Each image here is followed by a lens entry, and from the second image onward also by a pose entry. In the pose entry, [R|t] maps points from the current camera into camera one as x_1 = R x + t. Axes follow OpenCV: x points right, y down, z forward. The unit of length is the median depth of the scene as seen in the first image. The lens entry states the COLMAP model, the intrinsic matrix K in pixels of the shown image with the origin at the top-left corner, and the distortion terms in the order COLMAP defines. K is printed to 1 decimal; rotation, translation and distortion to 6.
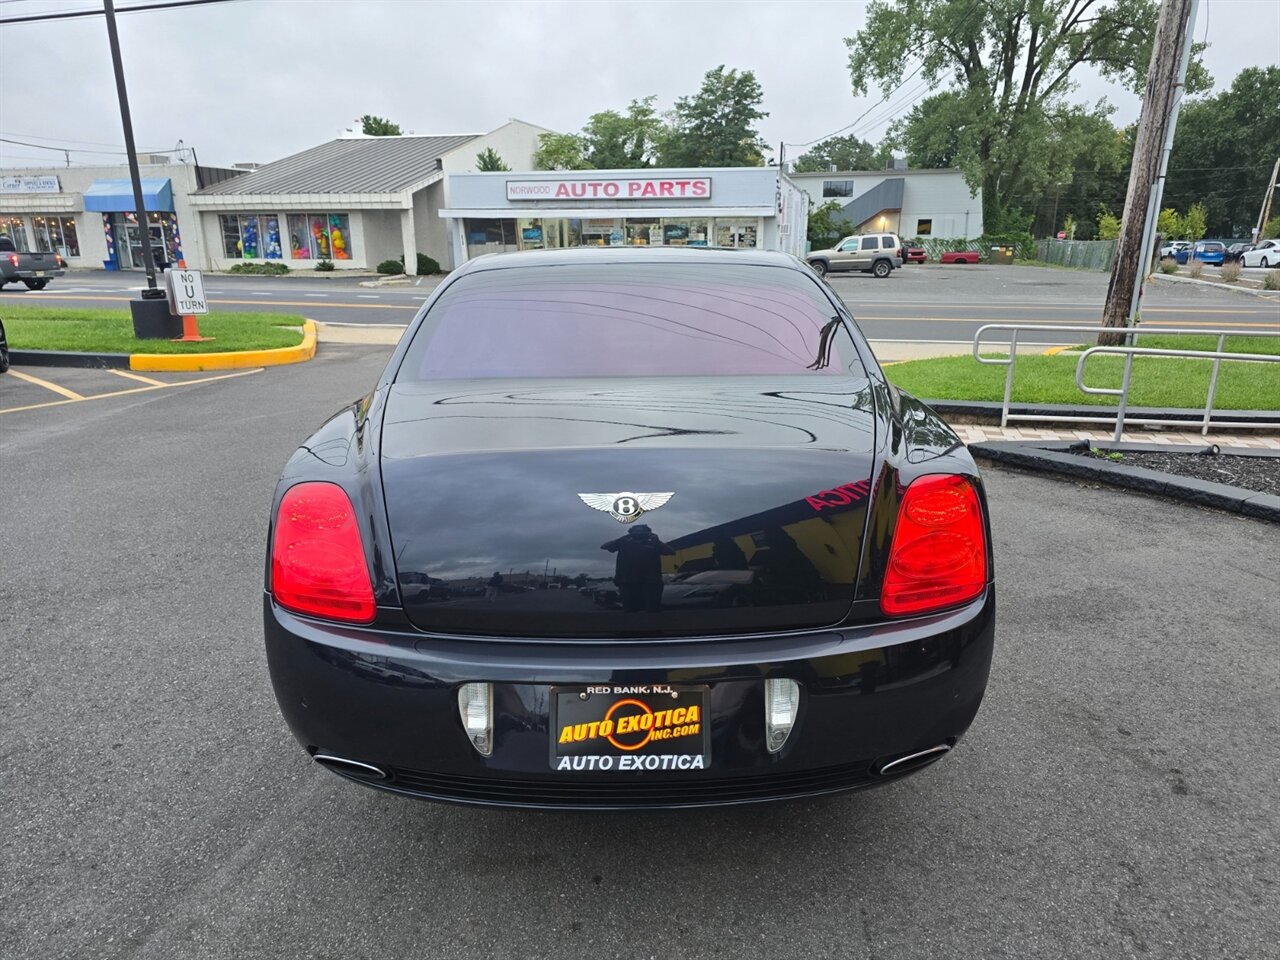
lens RADIAL K [[854.4, 0, 645.4], [0, 854.4, 487.8], [0, 0, 1]] dist [0.044280, -0.034452]
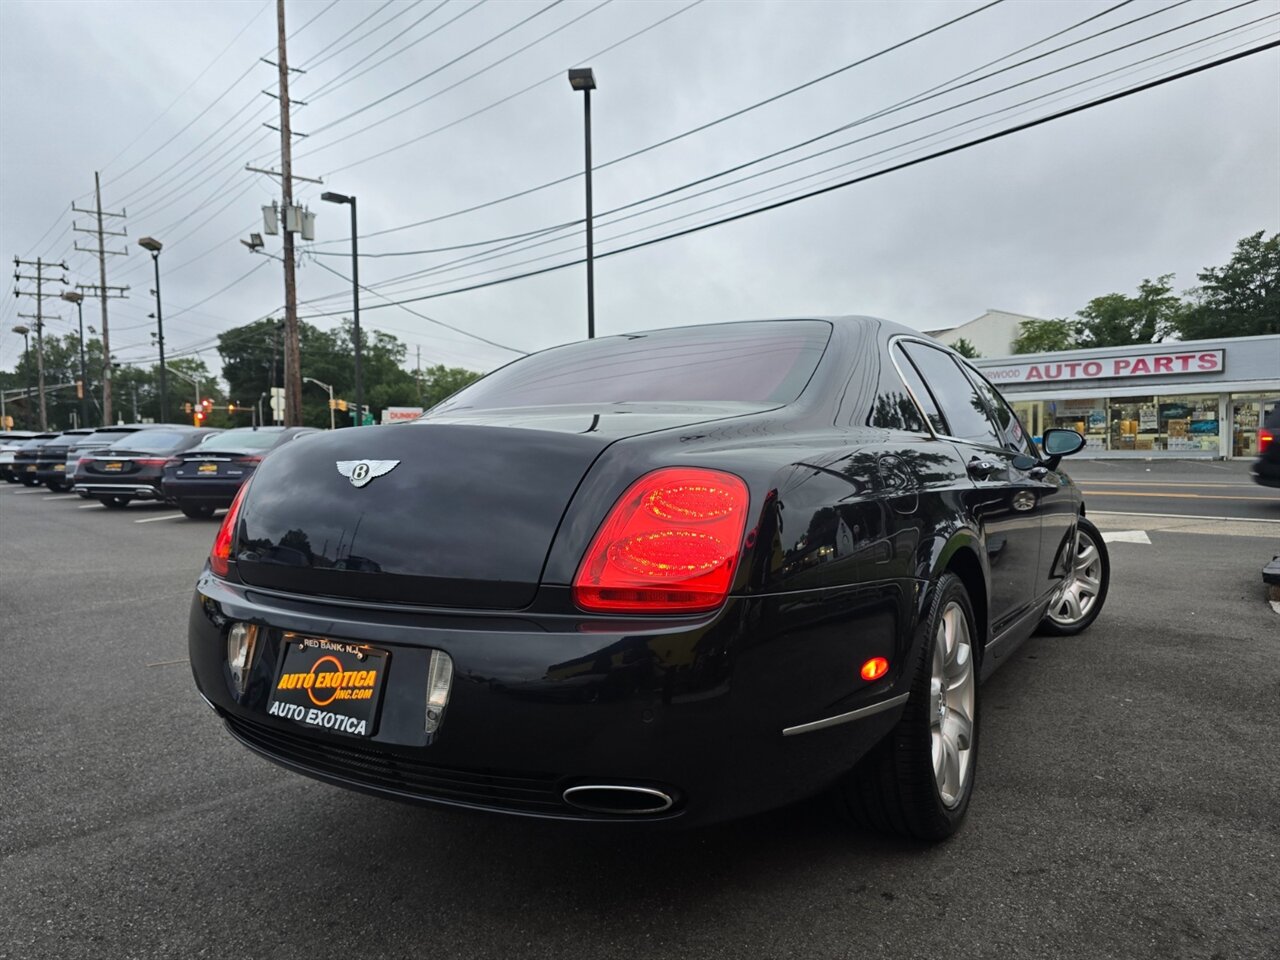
lens RADIAL K [[861.1, 0, 635.4], [0, 861.1, 497.7], [0, 0, 1]] dist [0.049108, -0.050643]
pose [[0.851447, 0.022111, -0.523974, 0.031499], [-0.130686, 0.976539, -0.171153, 0.007268], [0.507896, 0.214204, 0.834361, 0.010574]]
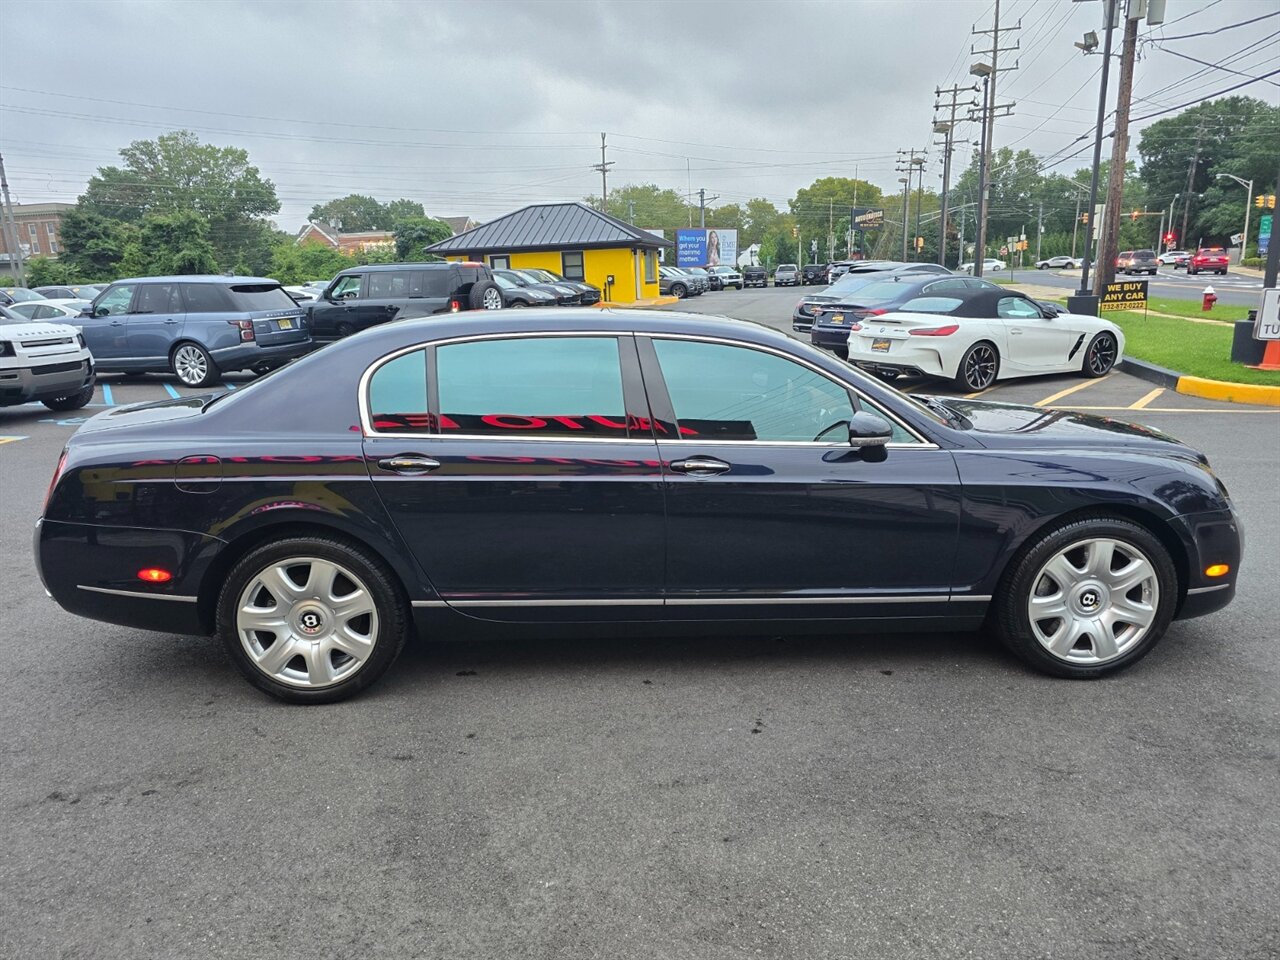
lens RADIAL K [[854.4, 0, 645.4], [0, 854.4, 487.8], [0, 0, 1]] dist [0.044280, -0.034452]
pose [[0.056829, 0.240466, -0.968992, 0.091939], [-0.239030, 0.945611, 0.220645, -0.026963], [0.969348, 0.219080, 0.111217, 0.083886]]
